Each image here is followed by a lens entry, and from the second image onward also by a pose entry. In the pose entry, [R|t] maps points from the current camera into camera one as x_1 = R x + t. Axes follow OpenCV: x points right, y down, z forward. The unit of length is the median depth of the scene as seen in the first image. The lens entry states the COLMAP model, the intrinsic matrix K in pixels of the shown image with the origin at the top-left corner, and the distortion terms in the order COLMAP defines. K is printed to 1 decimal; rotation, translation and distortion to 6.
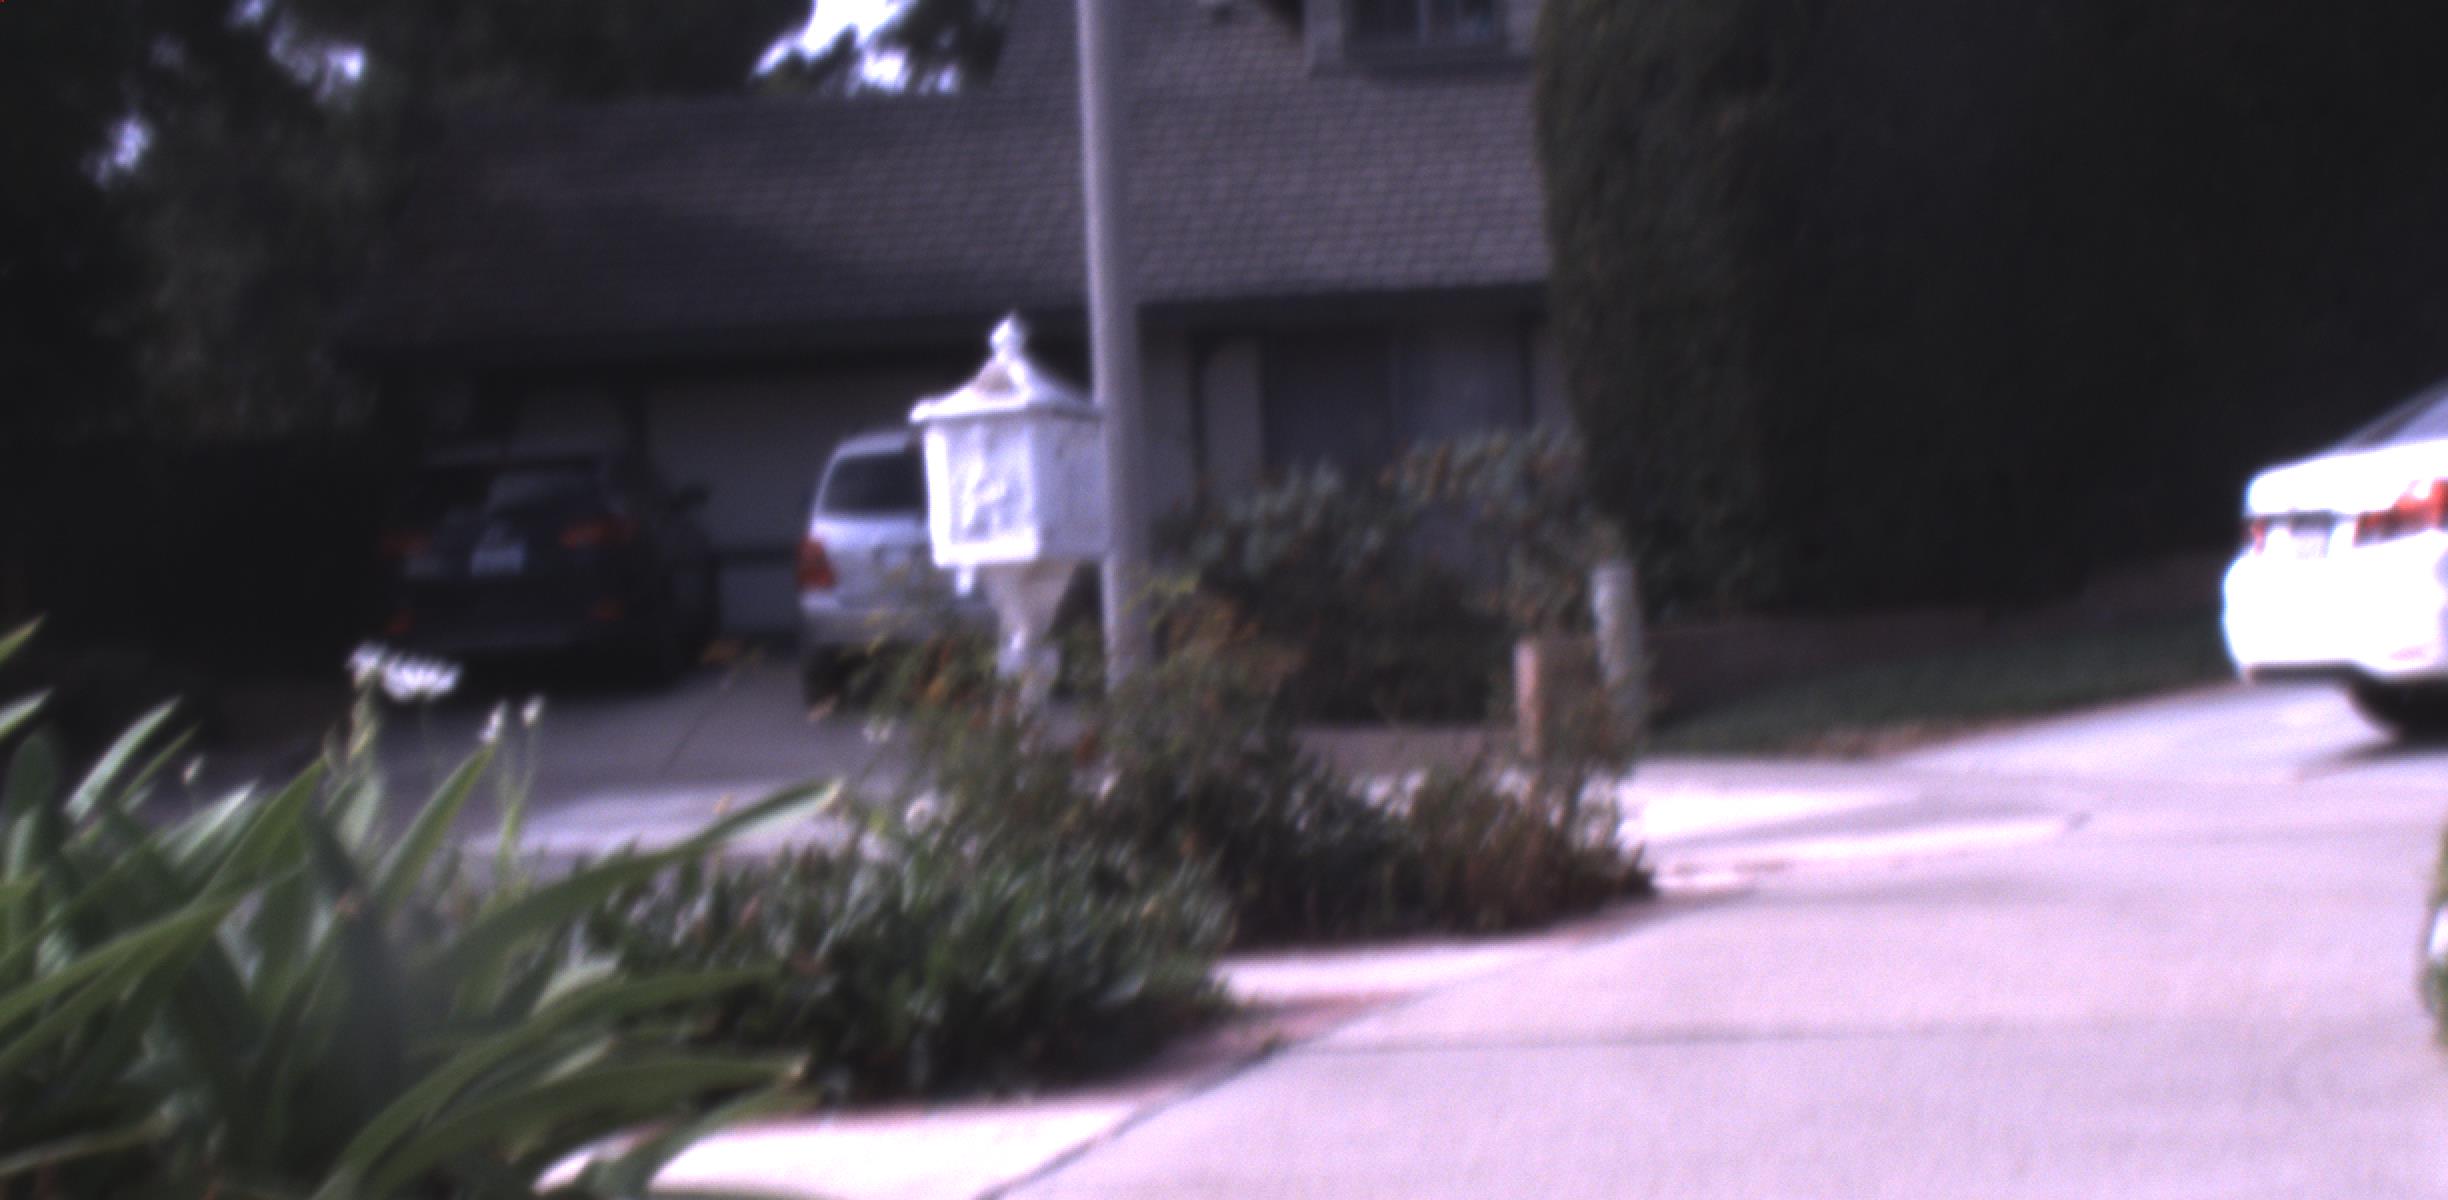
lens RADIAL K [[5402.5, 0, 1224.6], [0, 5402.5, 820.3], [0, 0, 1]] dist [-0.053343, -0.369181]
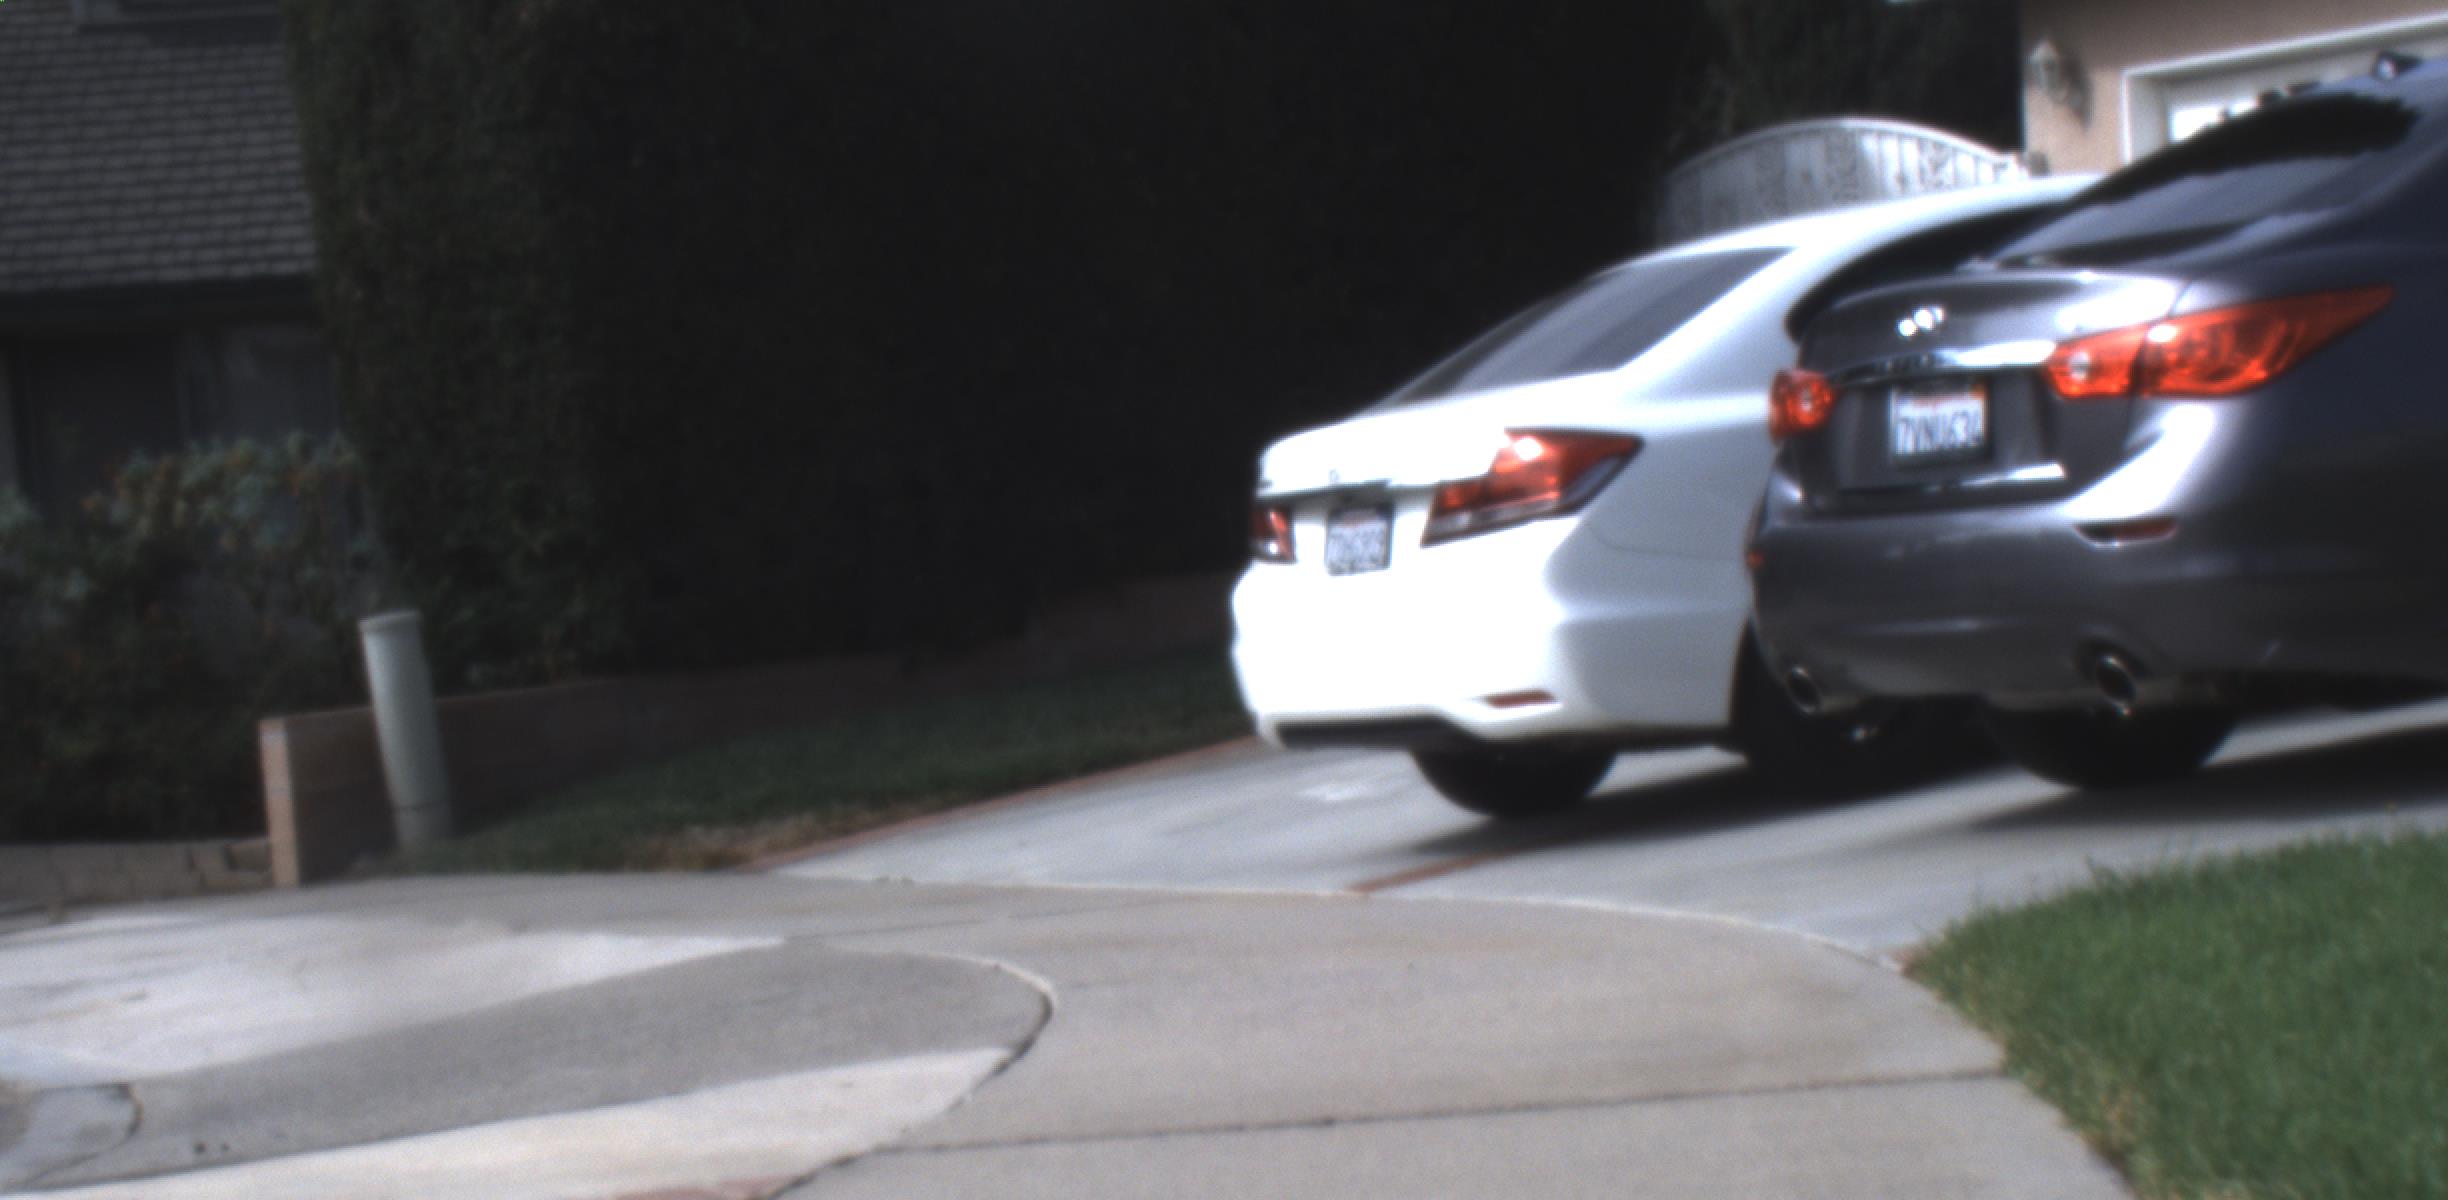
lens RADIAL K [[5402.5, 0, 1224.6], [0, 5402.5, 820.3], [0, 0, 1]] dist [-0.053343, -0.369181]
pose [[0.981119, -0.034848, 0.190242, 0.041572], [0.037102, 0.999277, -0.008299, -0.008466], [-0.189816, 0.015201, 0.981702, 0.252610]]
